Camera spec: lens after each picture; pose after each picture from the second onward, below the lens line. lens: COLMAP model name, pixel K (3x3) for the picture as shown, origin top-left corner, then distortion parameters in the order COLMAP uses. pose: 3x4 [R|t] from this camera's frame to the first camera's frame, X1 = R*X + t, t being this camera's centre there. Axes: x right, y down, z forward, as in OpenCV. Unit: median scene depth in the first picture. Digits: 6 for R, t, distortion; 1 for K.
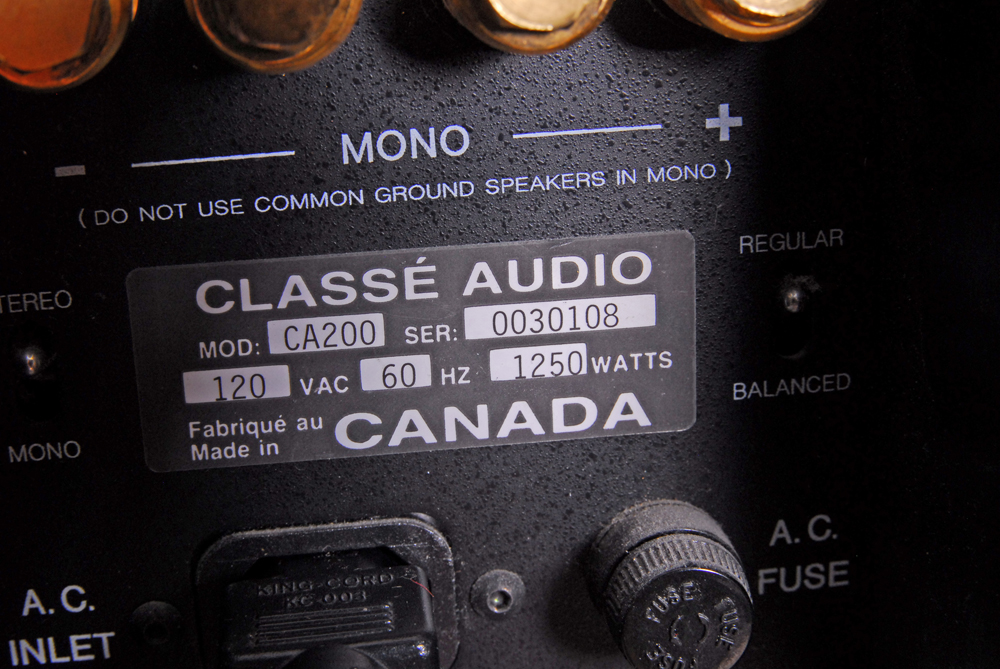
lens RADIAL K [[1876.5, 0, 500.0], [0, 1876.5, 334.5], [0, 0, 1]] dist [-0.034603, -0.139198]
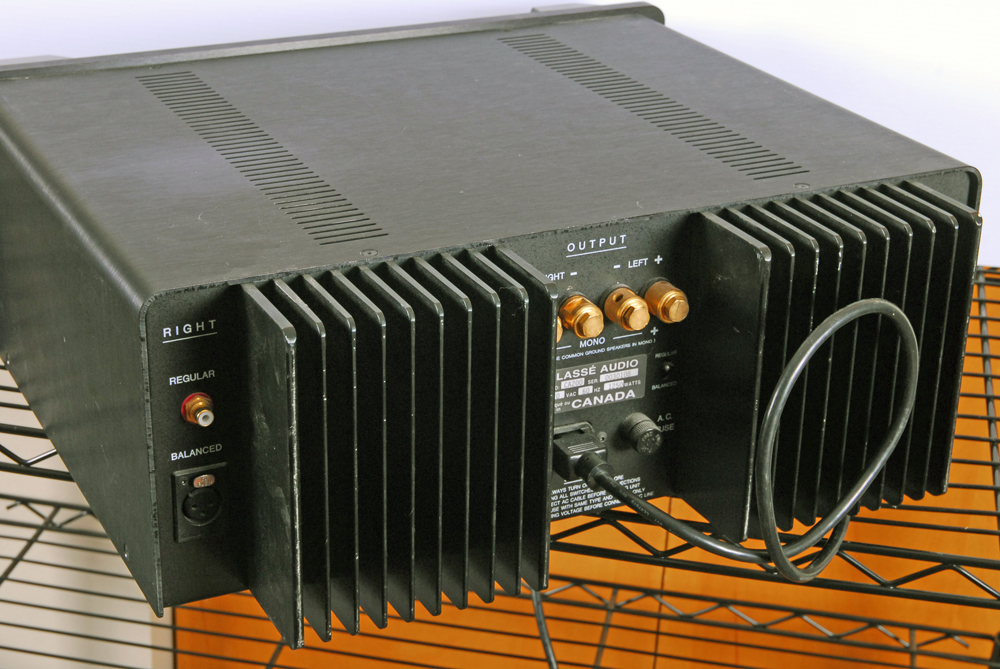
lens RADIAL K [[1876.5, 0, 500.0], [0, 1876.5, 334.5], [0, 0, 1]] dist [-0.034603, -0.139198]
pose [[0.954445, -0.064085, 0.291422, -1.527233], [0.036172, 0.994311, 0.100185, -0.560781], [-0.296185, -0.085080, 0.951334, -3.139396]]
